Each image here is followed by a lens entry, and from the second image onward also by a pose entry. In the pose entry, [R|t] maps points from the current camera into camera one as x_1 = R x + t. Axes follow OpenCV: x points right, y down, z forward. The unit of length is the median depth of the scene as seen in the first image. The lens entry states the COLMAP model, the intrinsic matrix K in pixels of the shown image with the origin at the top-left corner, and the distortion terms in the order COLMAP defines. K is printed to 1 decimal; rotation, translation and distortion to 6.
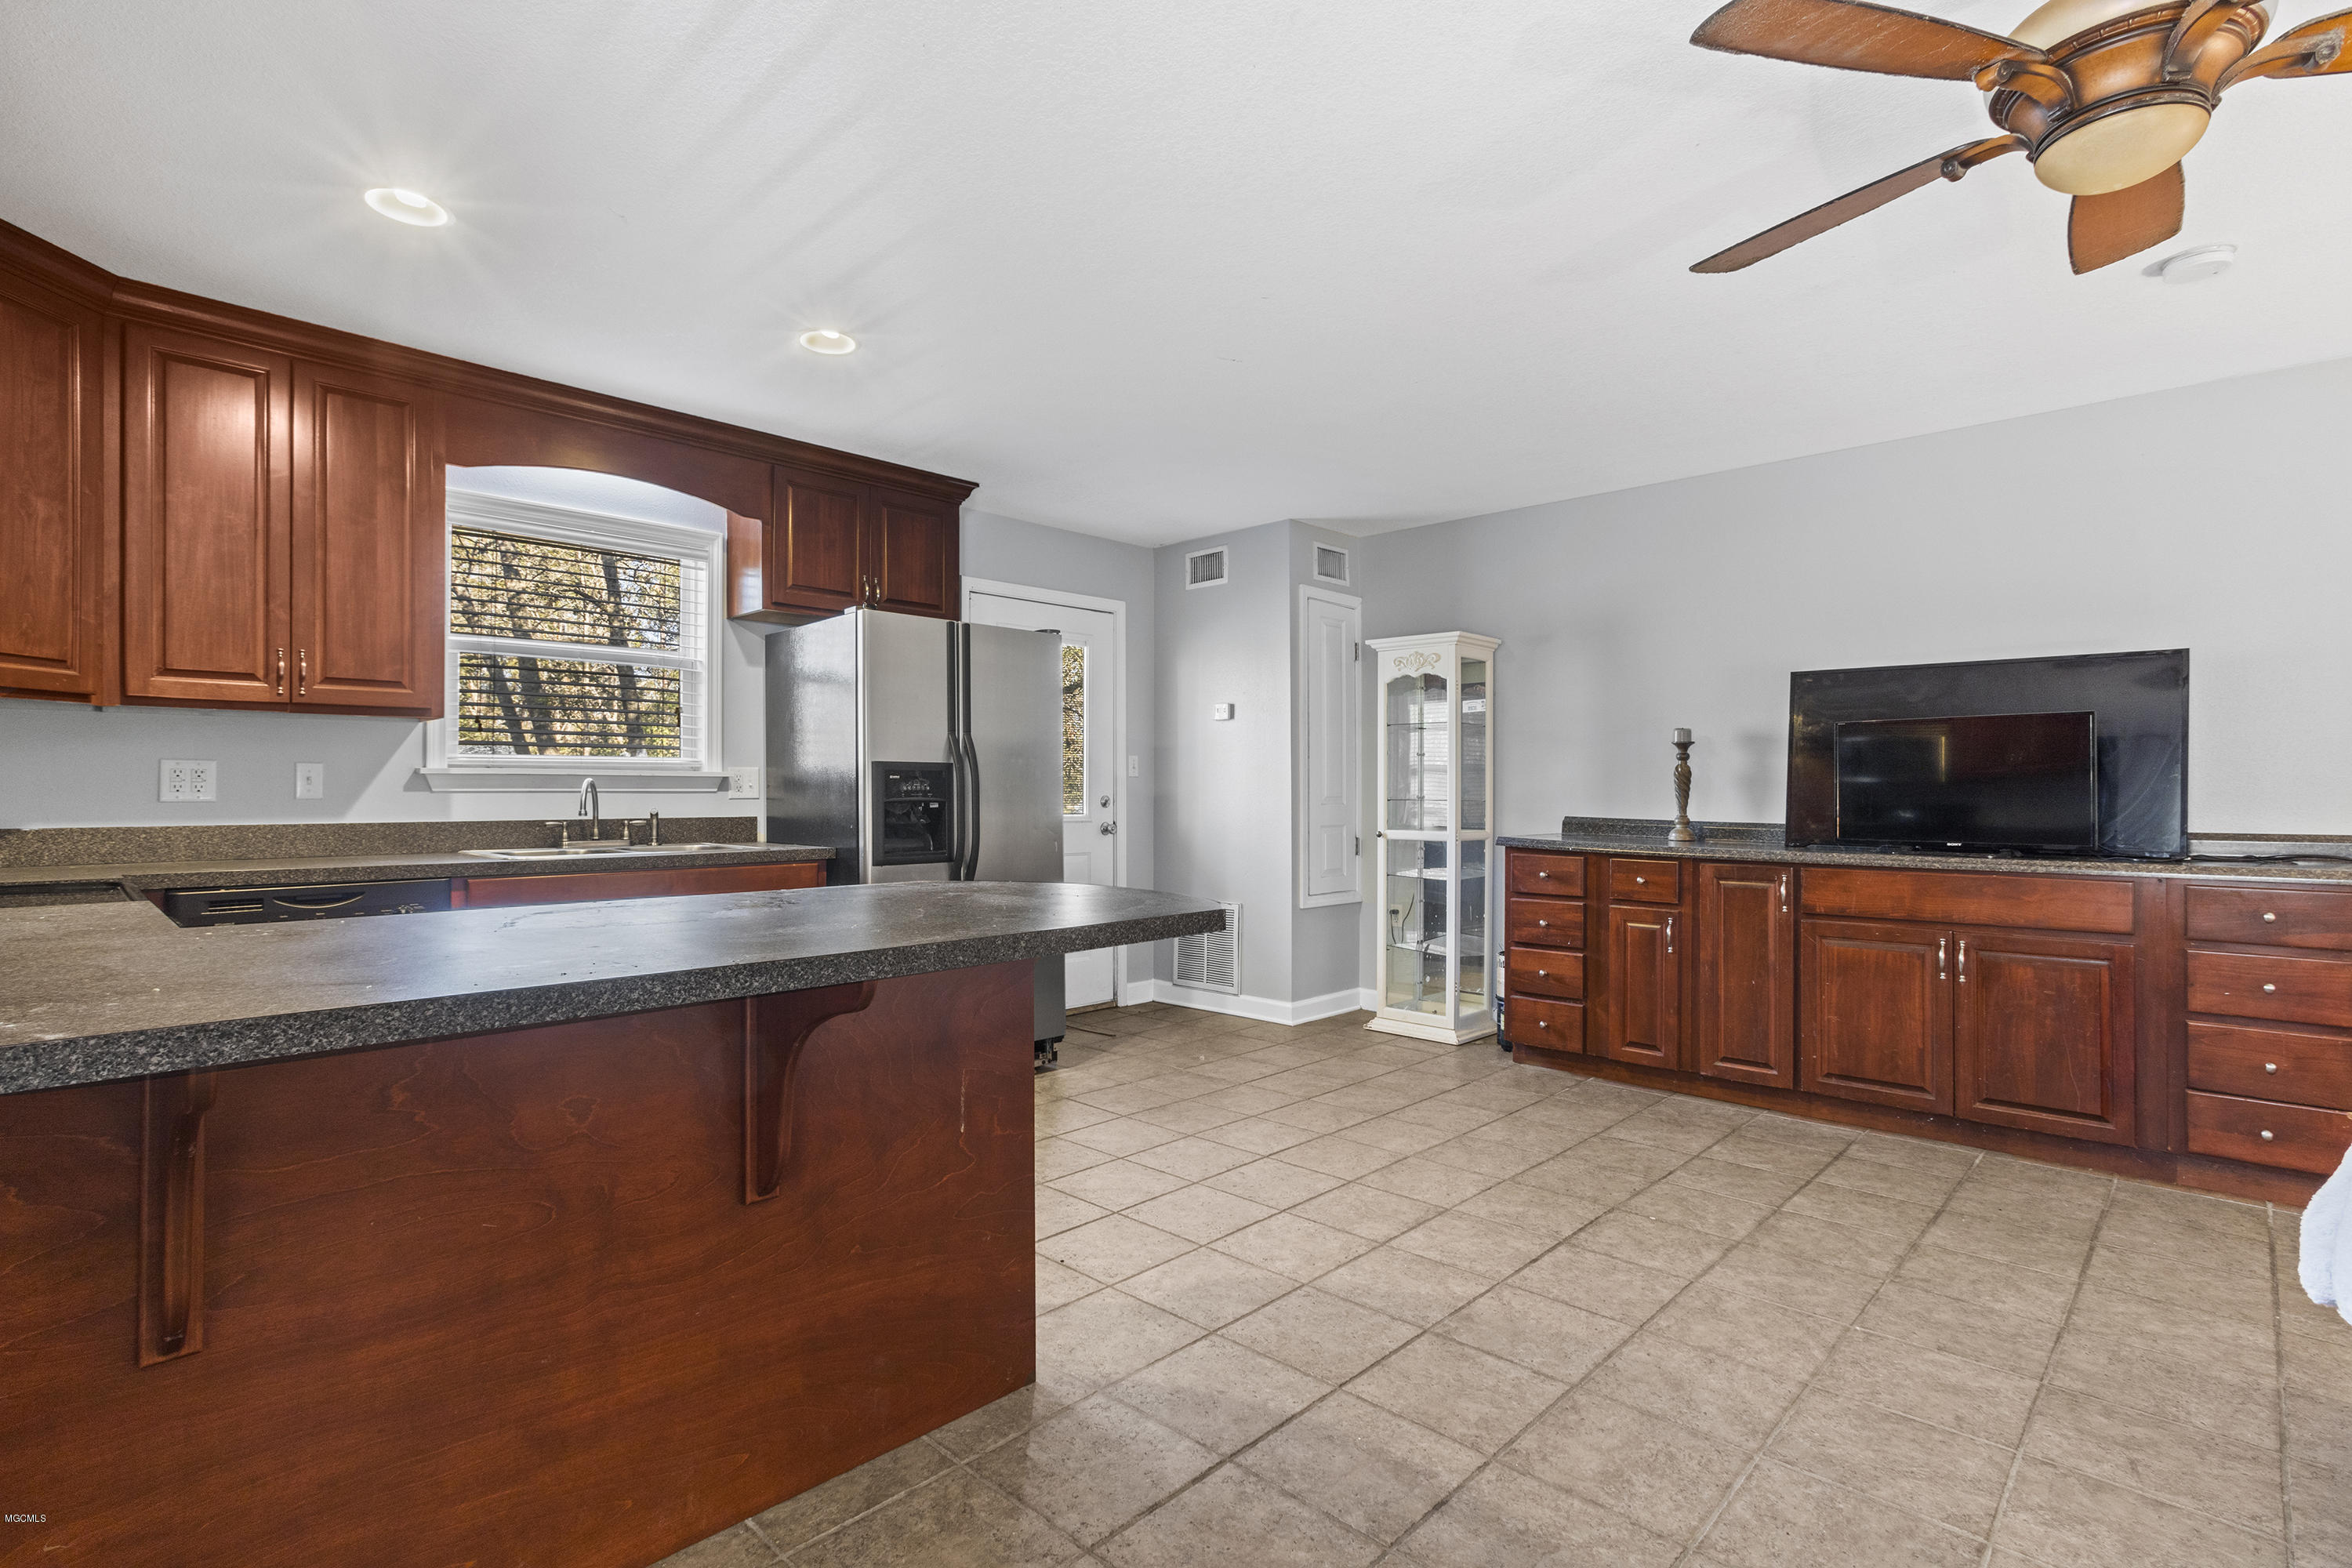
lens RADIAL K [[1111.2, 0, 1175.4], [0, 1111.2, 789.9], [0, 0, 1]] dist [-0.009500, 0.000764]
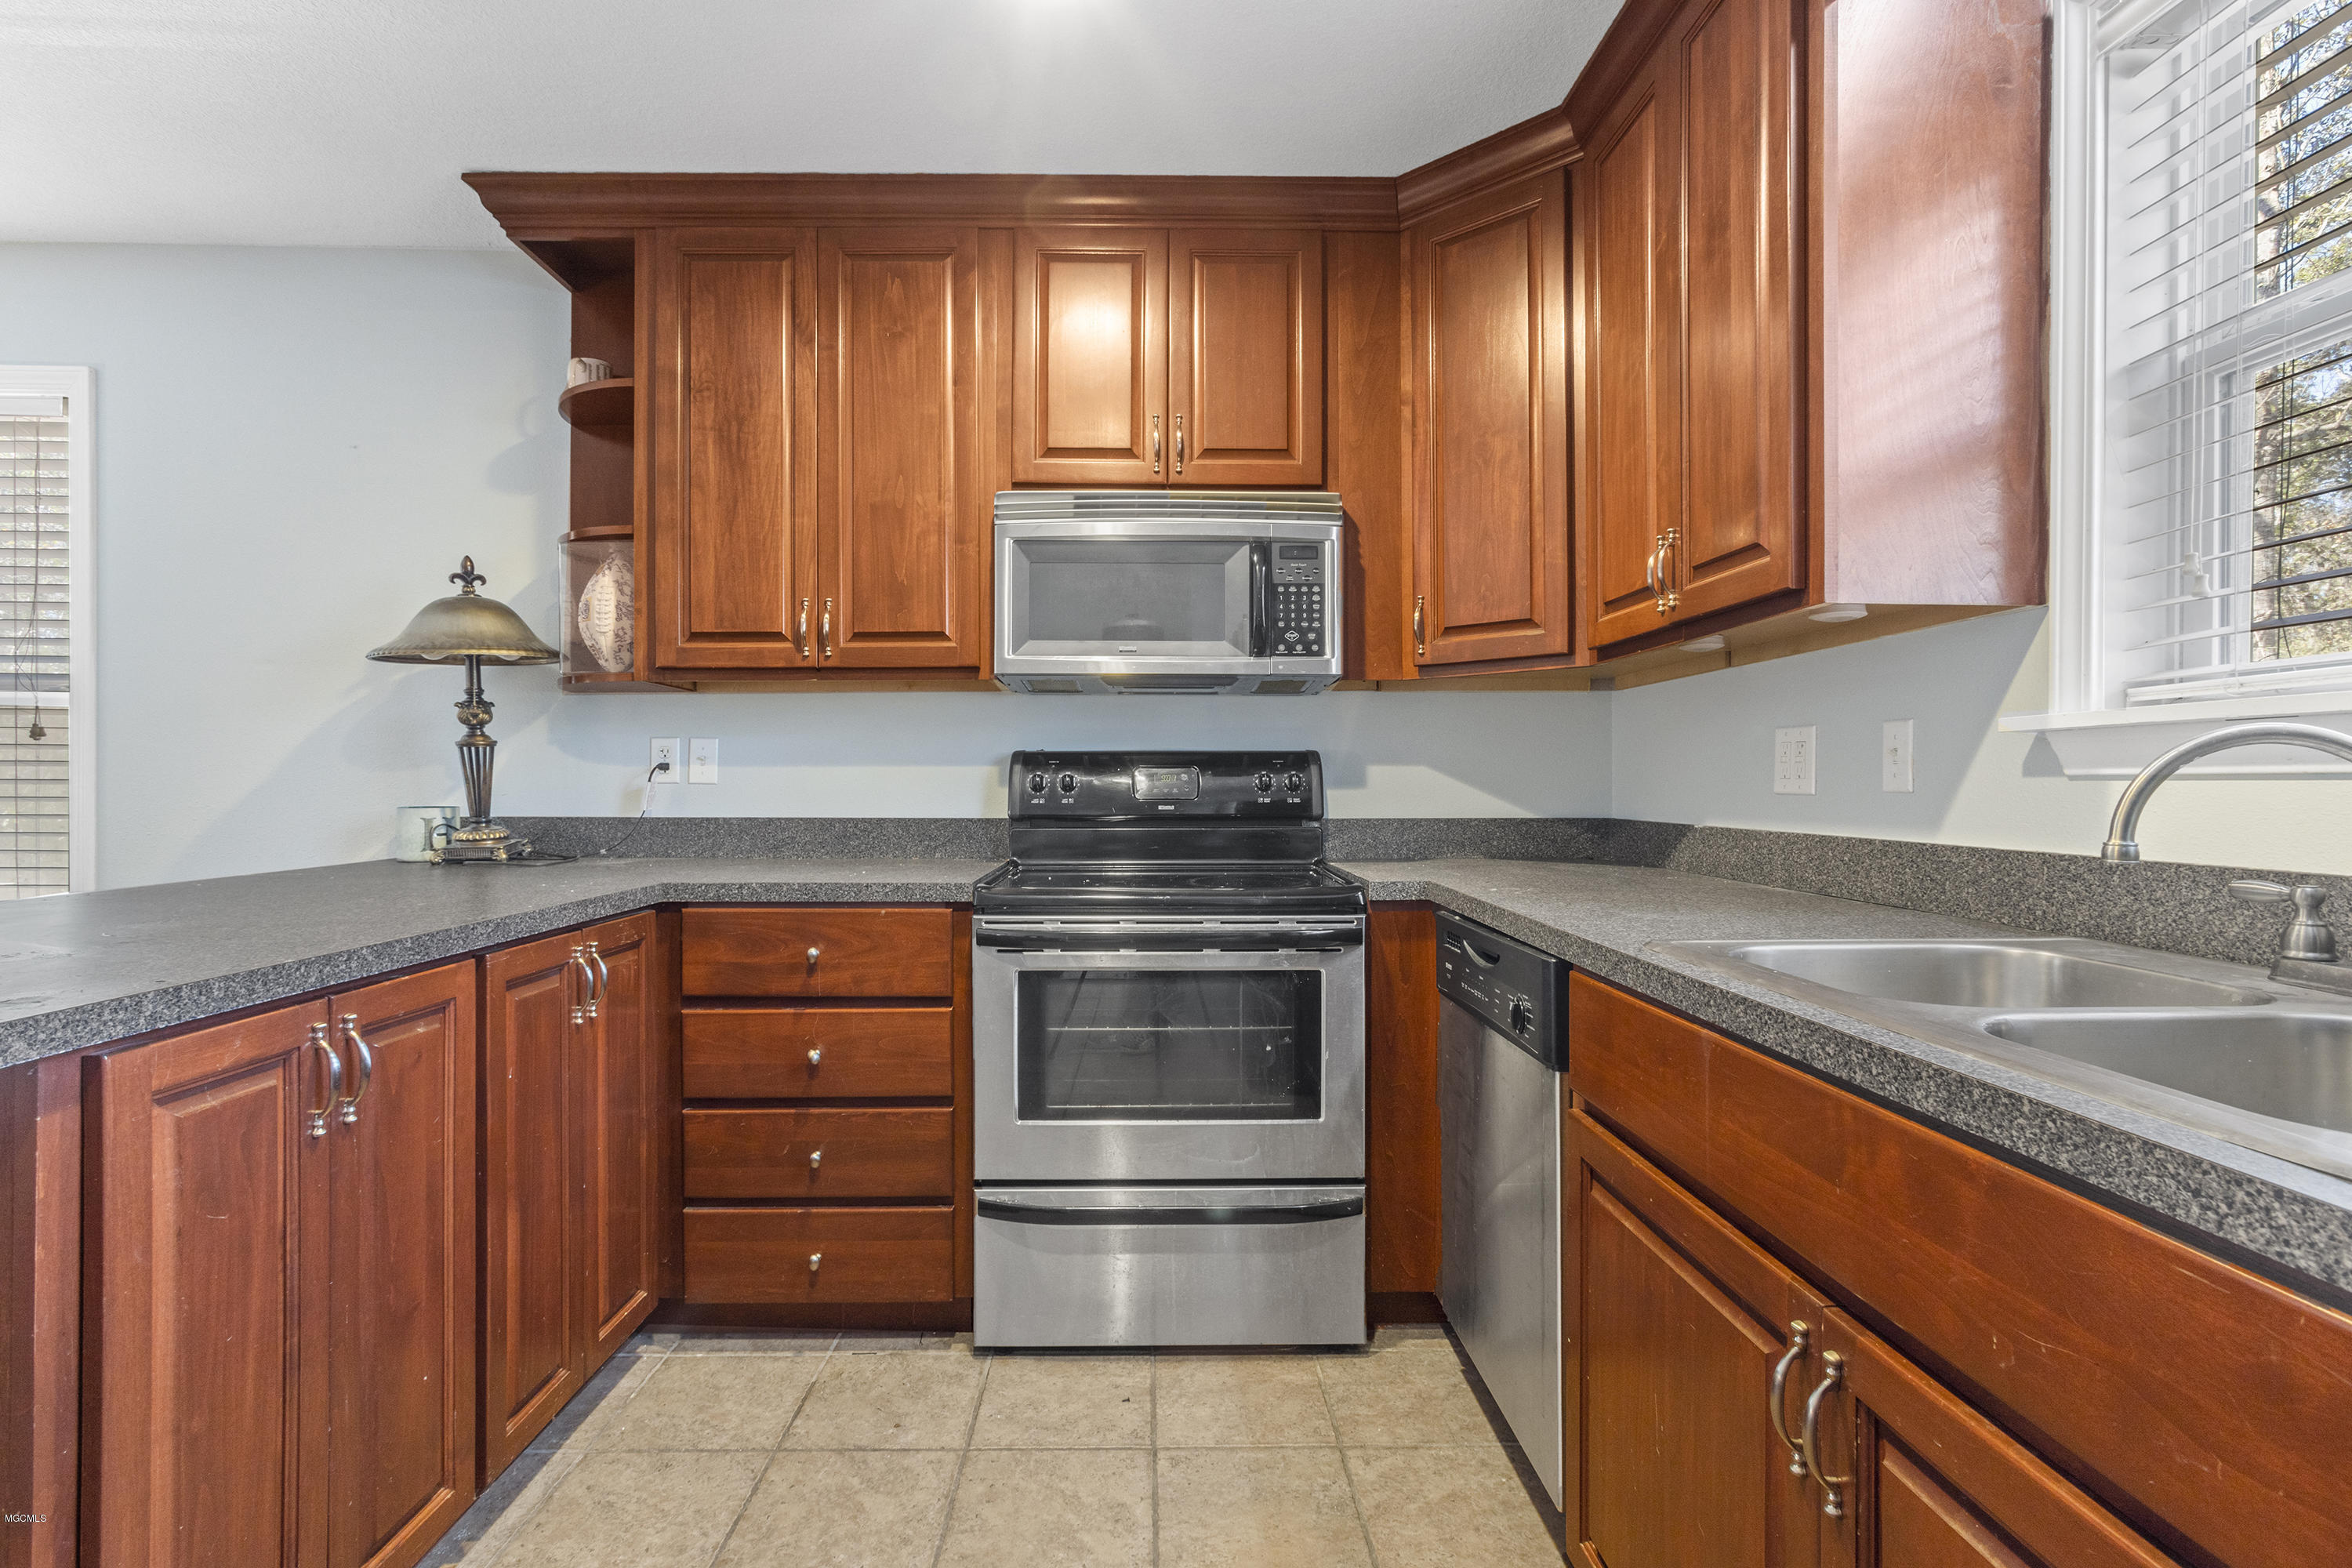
lens RADIAL K [[1111.2, 0, 1176.0], [0, 1111.2, 783.2], [0, 0, 1]] dist [-0.009500, 0.000764]
pose [[-0.700961, 0.004828, -0.713184, -0.180838], [0.004439, 0.999987, 0.002406, 0.002137], [0.713186, -0.001479, -0.700973, 1.096099]]
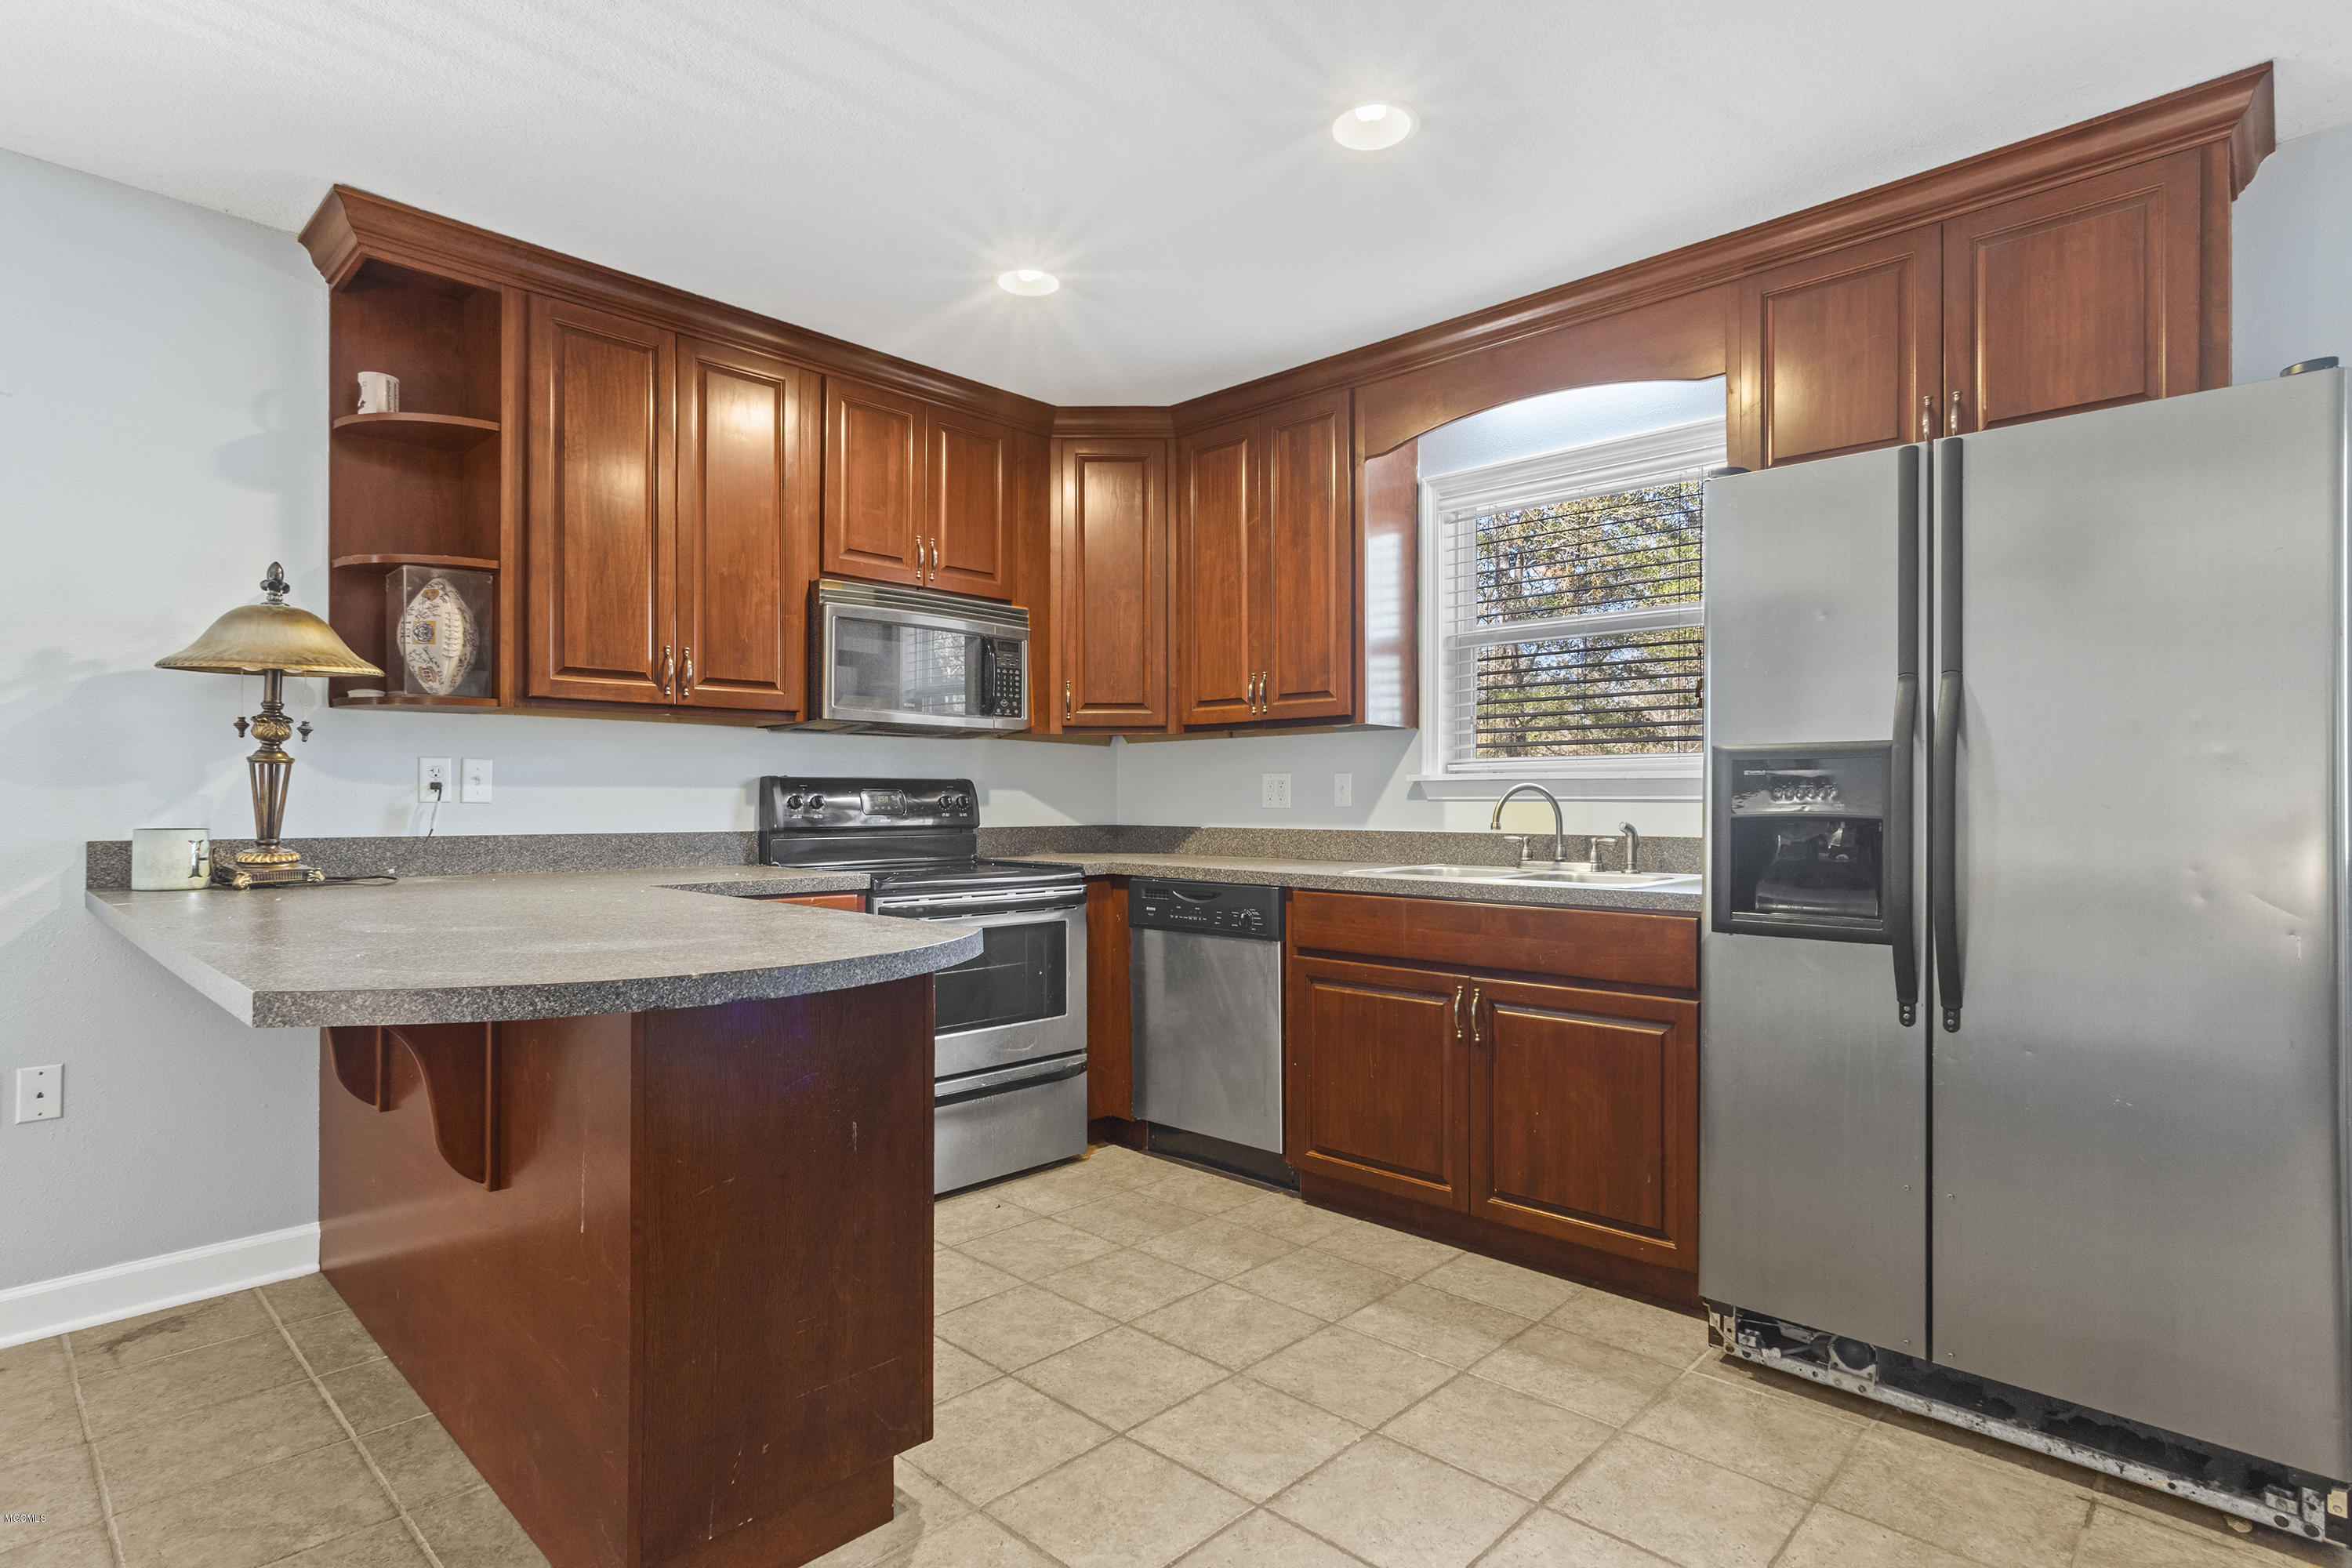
lens RADIAL K [[1184.4, 0, 1167.0], [0, 1184.4, 791.9], [0, 0, 1]] dist [-0.000014, 0.000396]
pose [[0.002459, -0.002679, -0.999993, 0.365561], [0.000491, 0.999996, -0.002678, -0.002737], [0.999997, -0.000484, 0.002460, 0.807231]]
